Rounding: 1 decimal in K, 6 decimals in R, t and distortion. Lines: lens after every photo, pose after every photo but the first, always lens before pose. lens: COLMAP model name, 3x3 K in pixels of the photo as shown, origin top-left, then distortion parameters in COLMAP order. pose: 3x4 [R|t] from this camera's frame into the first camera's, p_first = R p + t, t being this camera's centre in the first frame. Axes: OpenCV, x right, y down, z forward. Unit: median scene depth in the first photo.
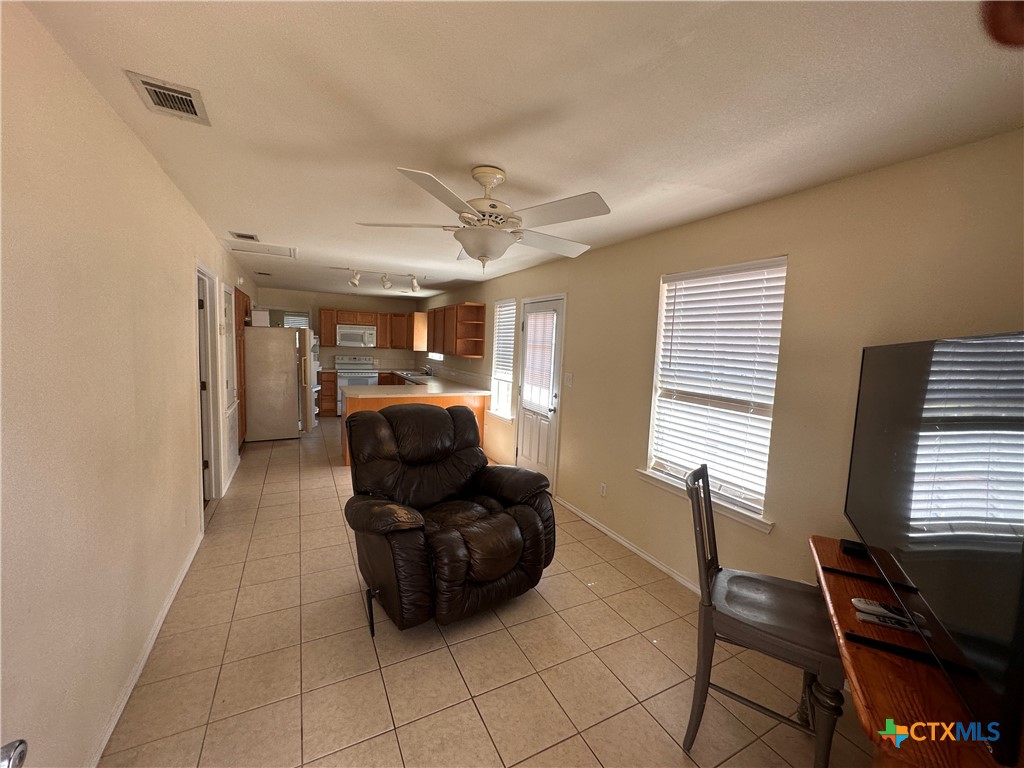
lens RADIAL K [[410.9, 0, 514.2], [0, 410.9, 383.9], [0, 0, 1]] dist [0.000005, -0.000035]
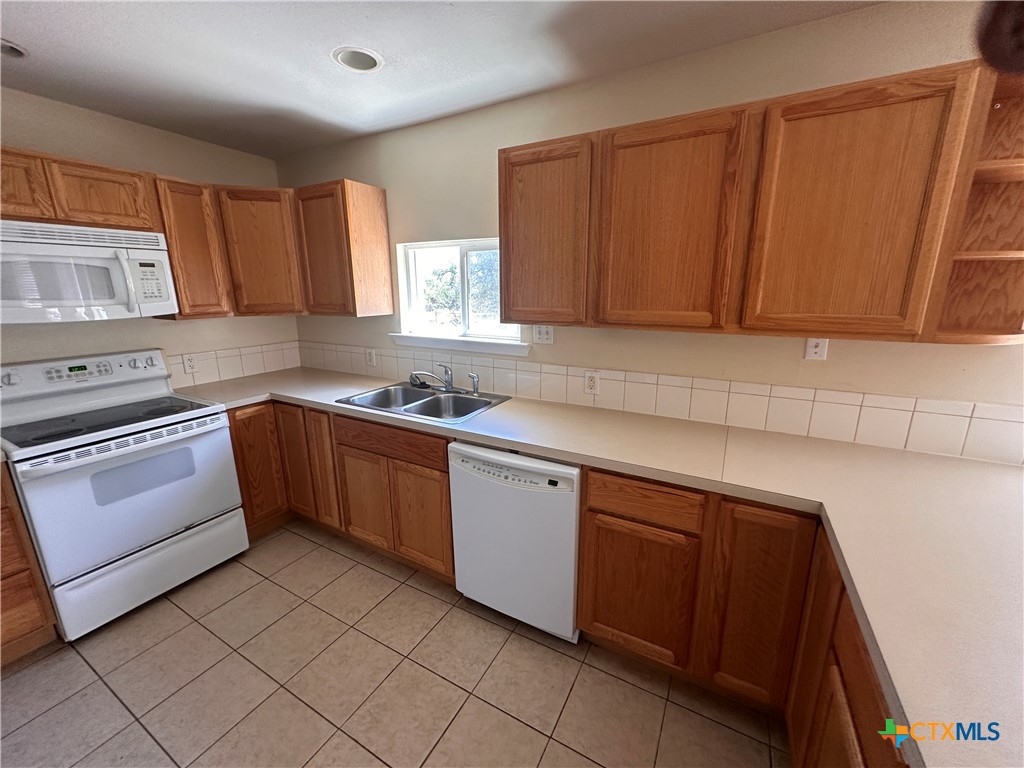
lens RADIAL K [[410.9, 0, 512.5], [0, 410.9, 384.6], [0, 0, 1]] dist [0.000005, -0.000035]
pose [[0.825706, -0.171603, 0.537366, -0.310302], [0.091467, 0.980729, 0.172641, -0.071908], [-0.556636, -0.093399, 0.825490, 0.660355]]
